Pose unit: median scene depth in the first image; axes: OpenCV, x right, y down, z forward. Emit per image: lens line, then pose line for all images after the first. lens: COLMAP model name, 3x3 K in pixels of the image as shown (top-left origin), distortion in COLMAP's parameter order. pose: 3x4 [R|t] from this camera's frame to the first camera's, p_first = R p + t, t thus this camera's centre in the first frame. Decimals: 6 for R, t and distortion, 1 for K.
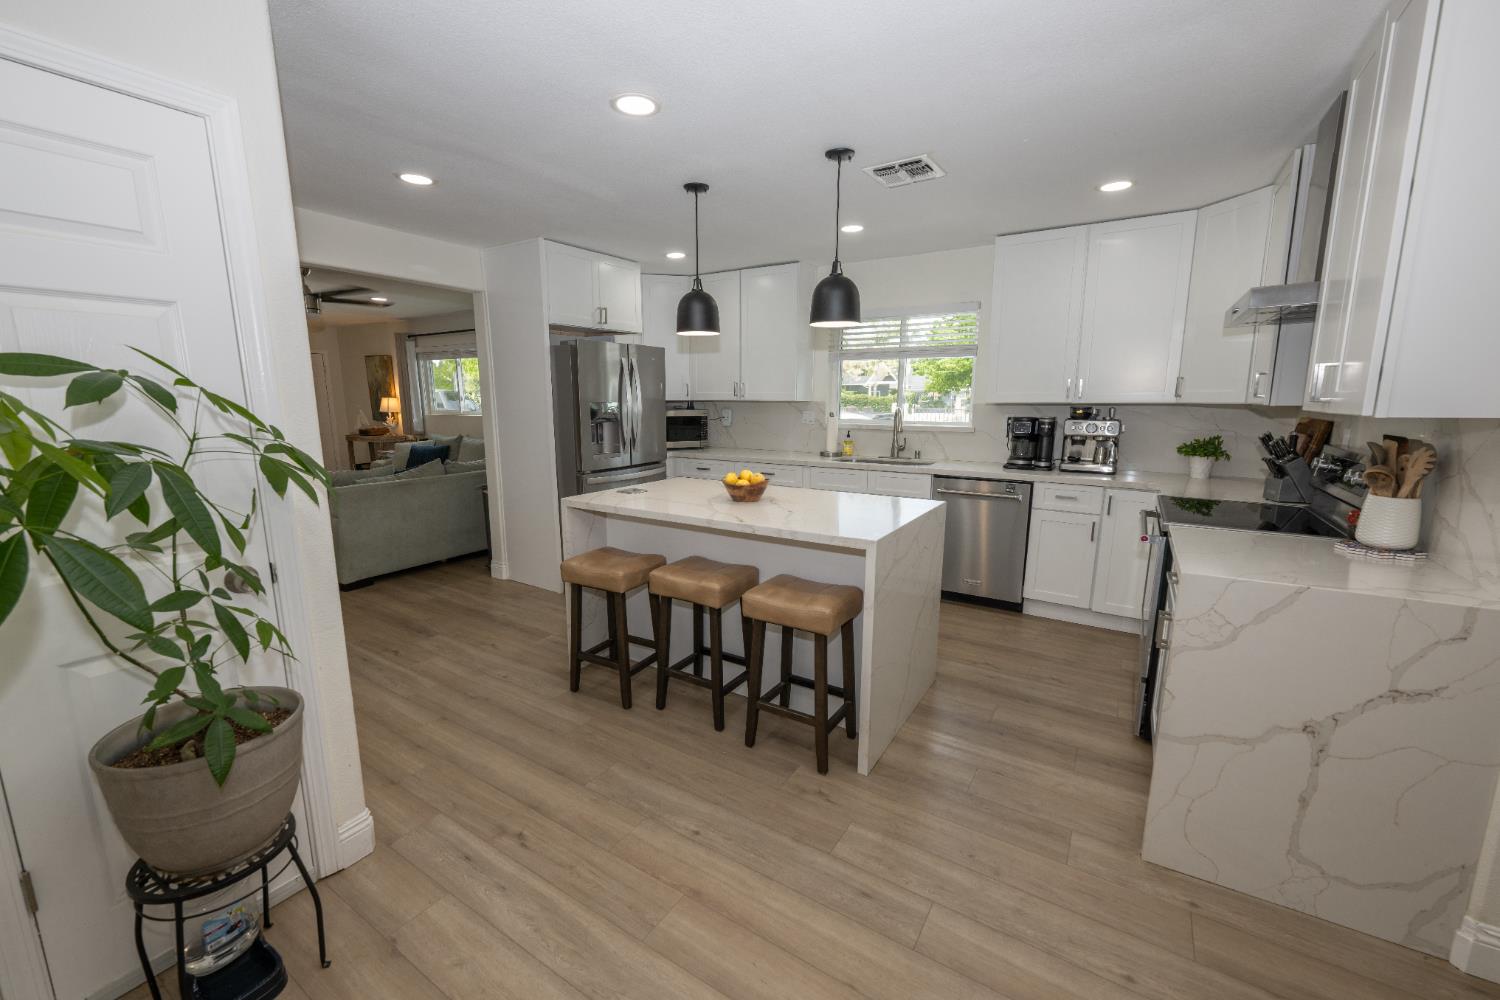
lens RADIAL K [[591.9, 0, 747.1], [0, 591.9, 505.0], [0, 0, 1]] dist [-0.002732, -0.000058]
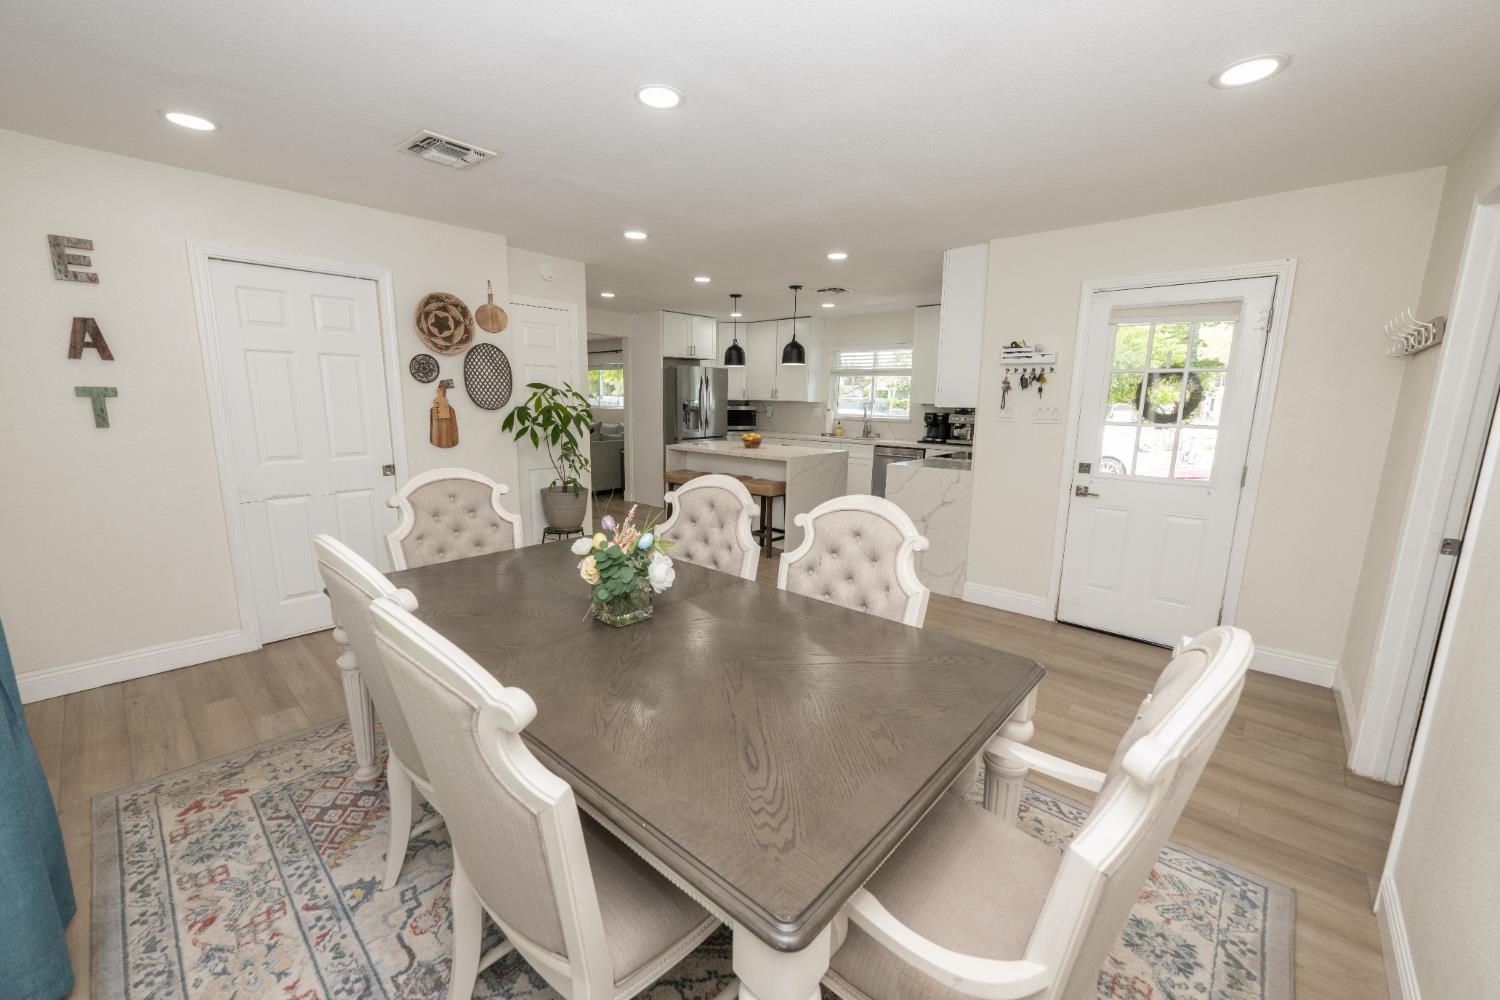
lens RADIAL K [[591.9, 0, 747.1], [0, 591.9, 505.0], [0, 0, 1]] dist [-0.002732, -0.000058]
pose [[0.986808, 0.040985, -0.156620, 0.209351], [-0.041268, 0.999147, 0.001448, 0.126749], [0.156546, 0.005034, 0.987658, -0.706355]]
